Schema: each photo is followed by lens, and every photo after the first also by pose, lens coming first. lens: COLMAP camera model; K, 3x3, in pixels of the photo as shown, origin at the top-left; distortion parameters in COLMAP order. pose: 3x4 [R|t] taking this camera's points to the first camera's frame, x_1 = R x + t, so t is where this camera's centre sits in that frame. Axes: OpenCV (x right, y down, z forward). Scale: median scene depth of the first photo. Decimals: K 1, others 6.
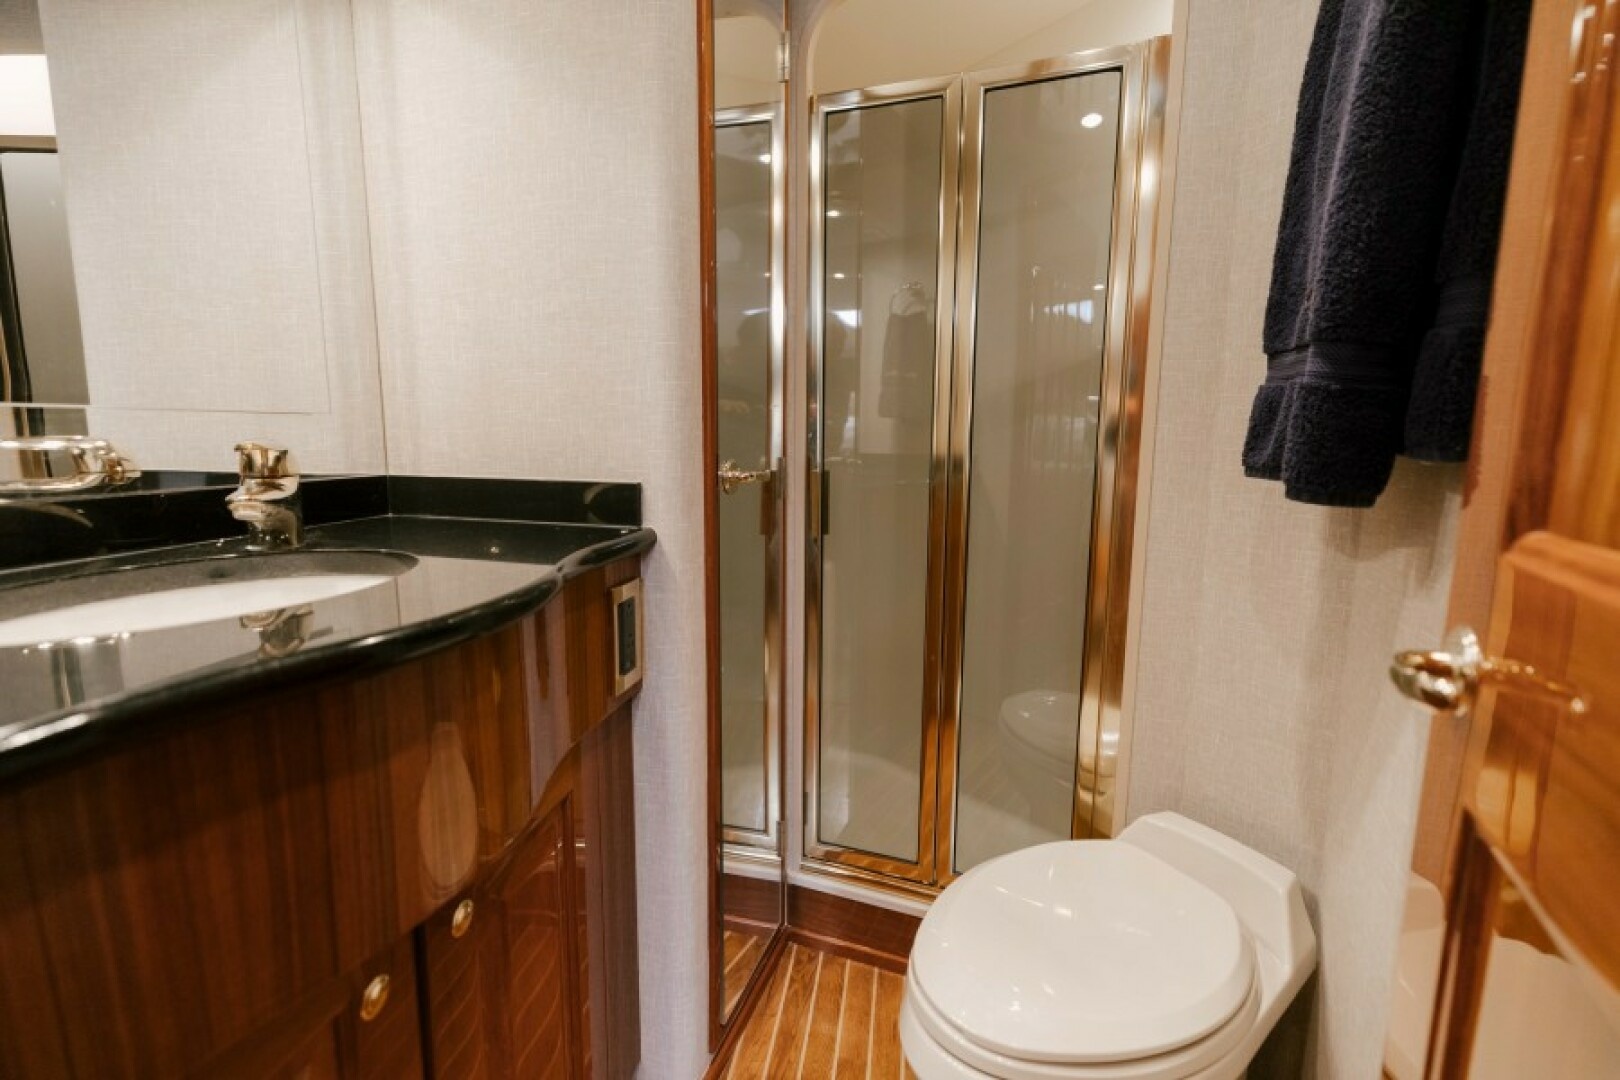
lens RADIAL K [[721.9, 0, 817.9], [0, 721.9, 522.5], [0, 0, 1]] dist [0.004586, -0.001615]
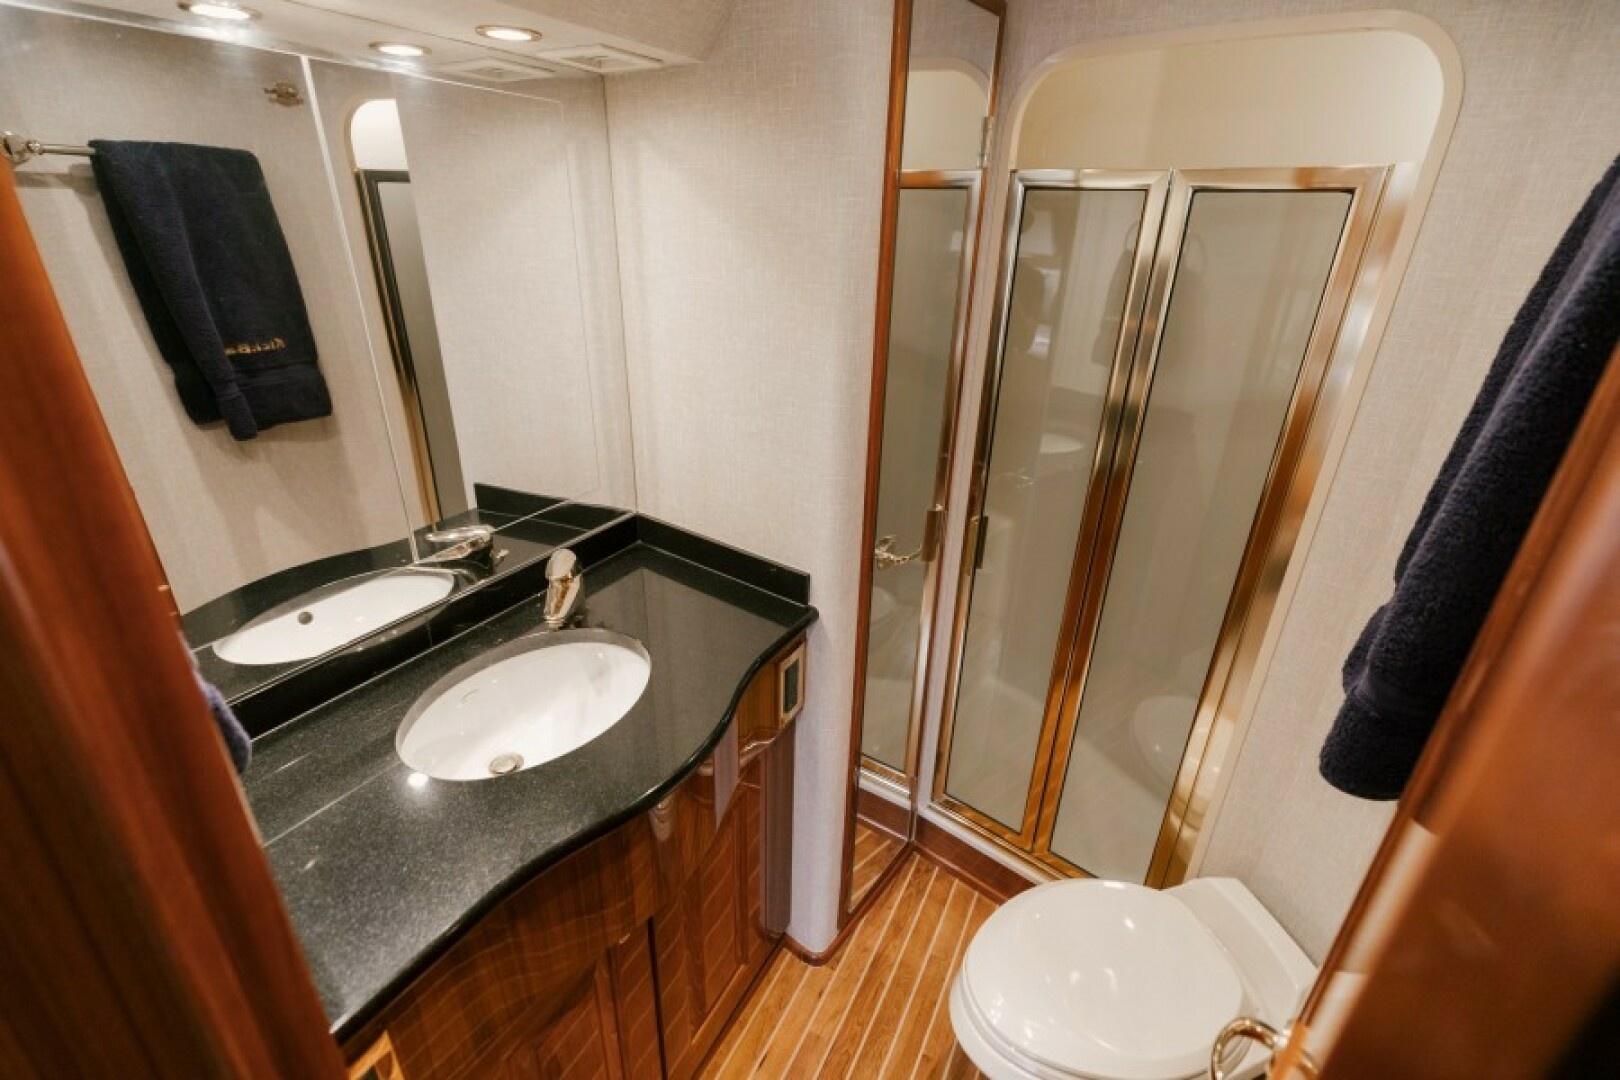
lens RADIAL K [[721.9, 0, 812.8], [0, 721.9, 538.2], [0, 0, 1]] dist [0.004586, -0.001615]
pose [[0.947730, 0.146391, -0.283511, 0.099238], [-0.064725, 0.958270, 0.278439, -0.414301], [0.312441, -0.245535, 0.917656, -0.137827]]
